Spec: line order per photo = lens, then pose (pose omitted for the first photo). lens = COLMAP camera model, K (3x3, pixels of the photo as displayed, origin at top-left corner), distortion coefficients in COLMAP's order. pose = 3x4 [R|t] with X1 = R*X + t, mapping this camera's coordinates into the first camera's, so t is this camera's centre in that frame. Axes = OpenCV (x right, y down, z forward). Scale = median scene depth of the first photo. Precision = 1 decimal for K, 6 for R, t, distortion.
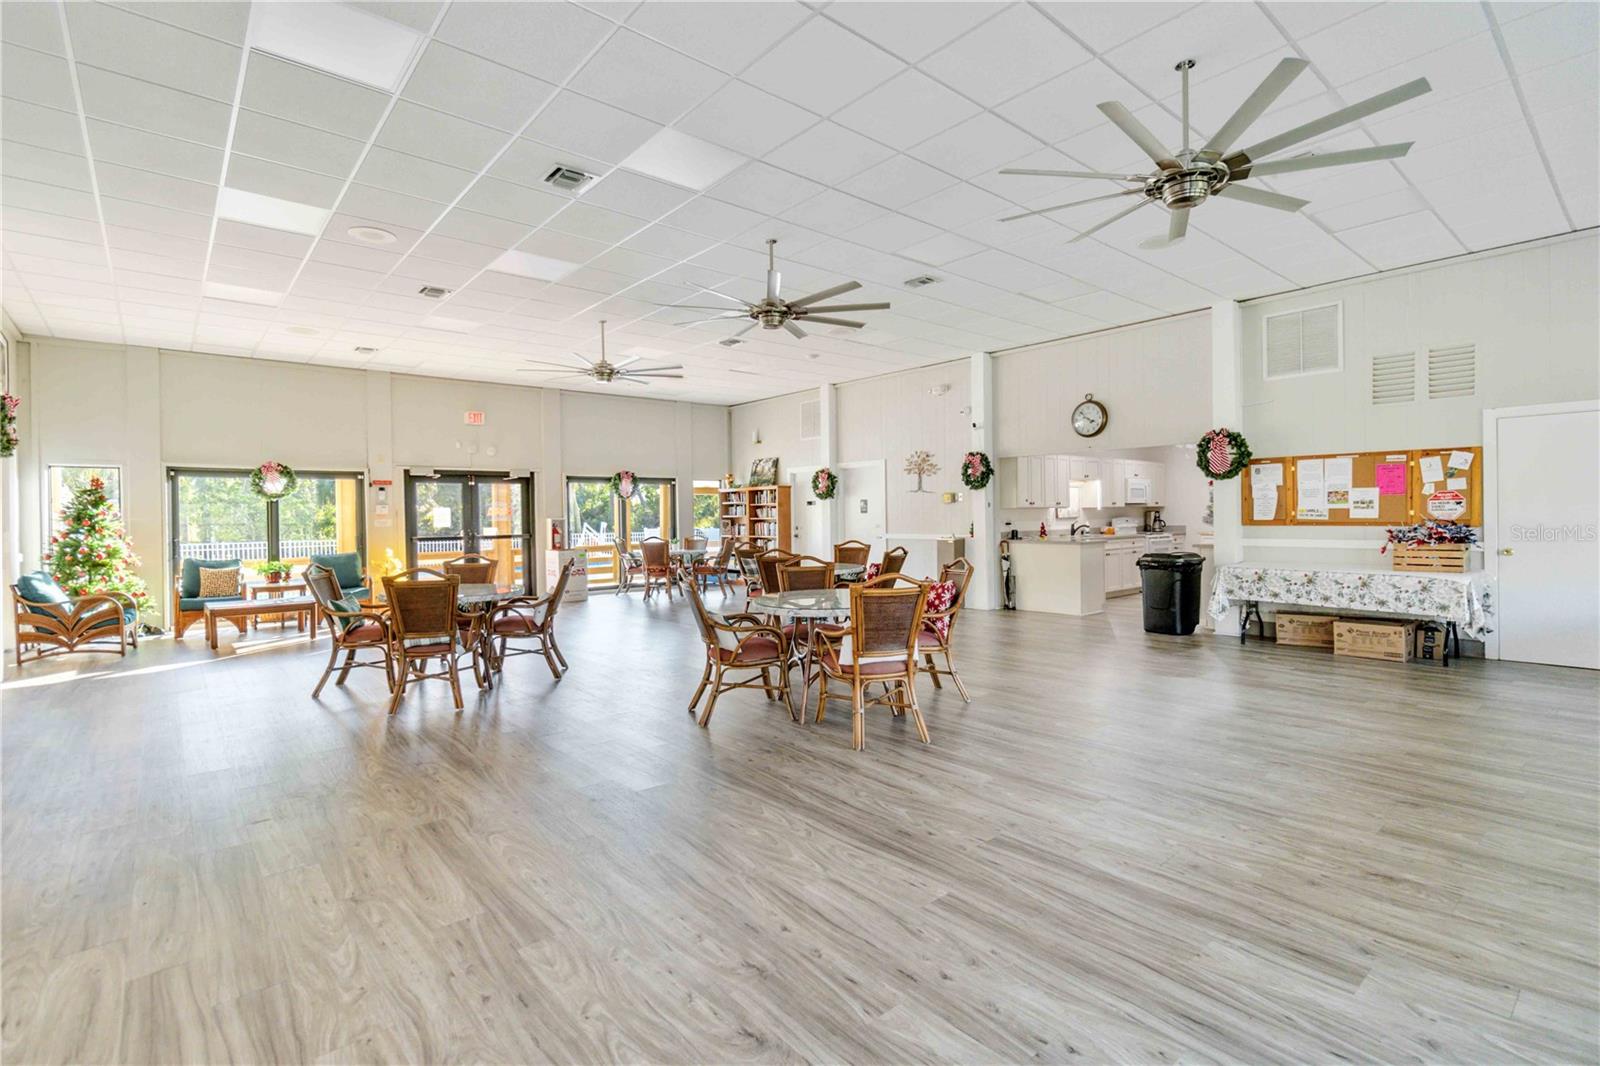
lens RADIAL K [[753.0, 0, 800.0], [0, 753.0, 520.3], [0, 0, 1]] dist [-0.002922, 0.000553]
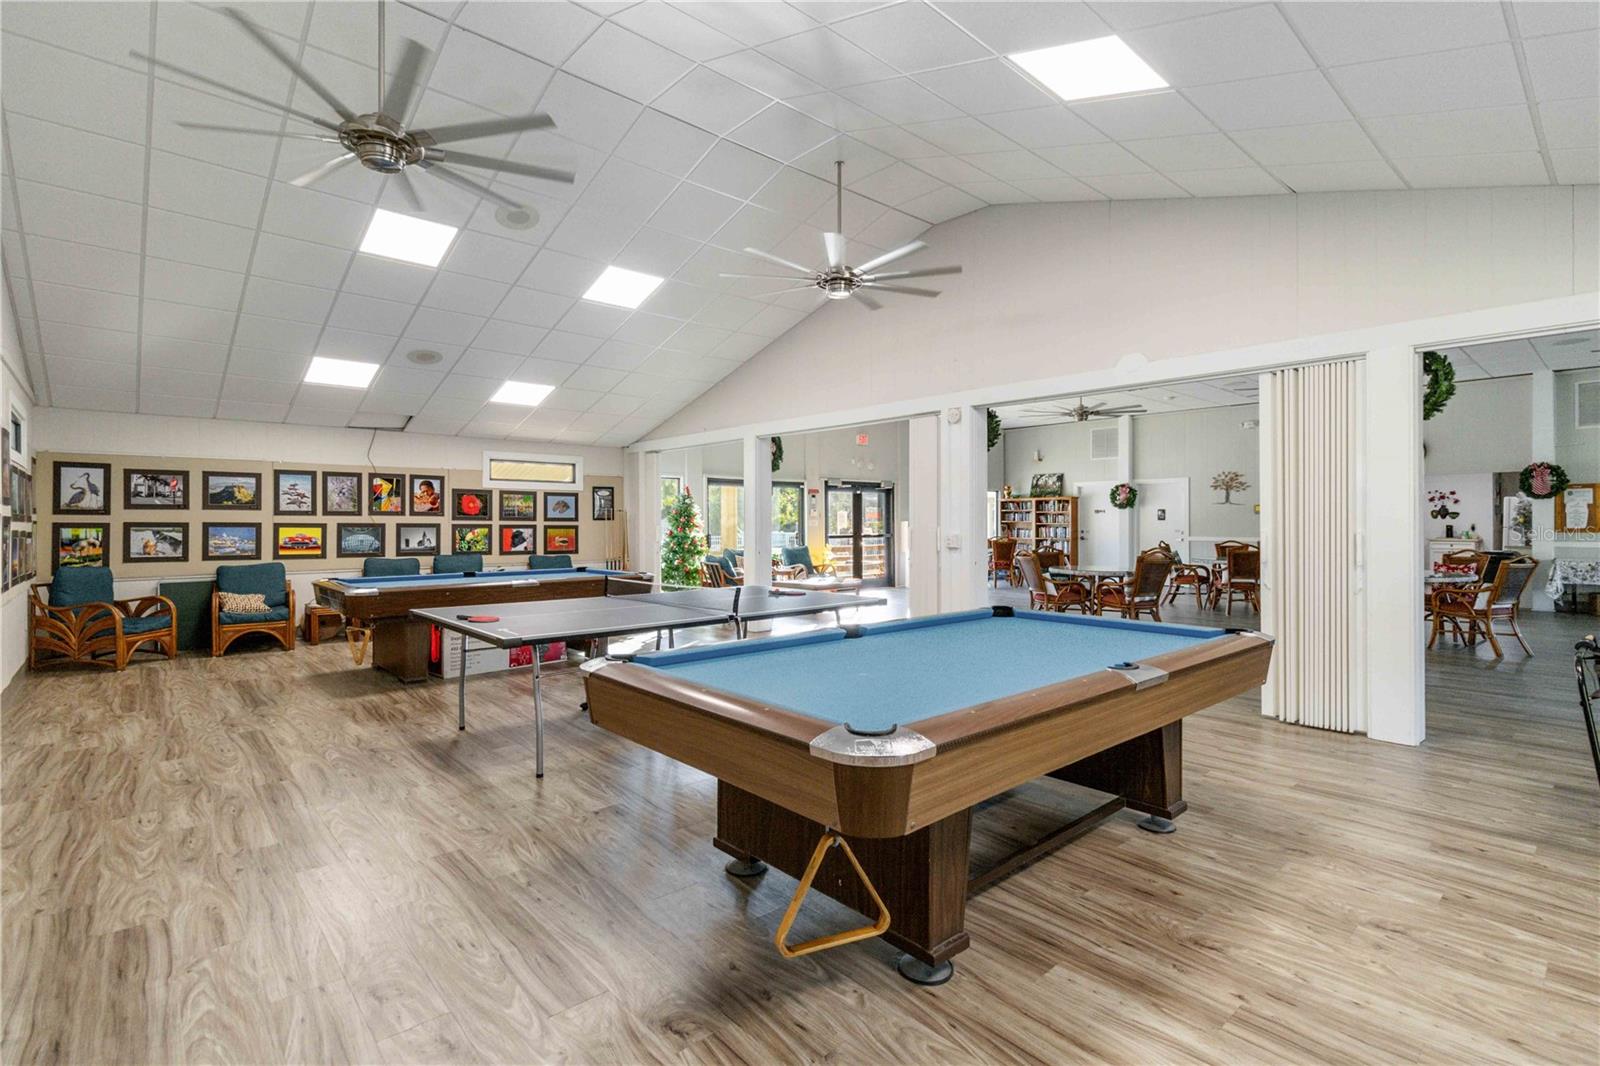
lens RADIAL K [[753.0, 0, 810.2], [0, 753.0, 528.8], [0, 0, 1]] dist [-0.002922, 0.000553]
pose [[0.999750, 0.012098, 0.018811, -0.518291], [-0.012130, 0.999925, 0.001627, 0.009631], [-0.018790, -0.001855, 0.999822, -0.229966]]
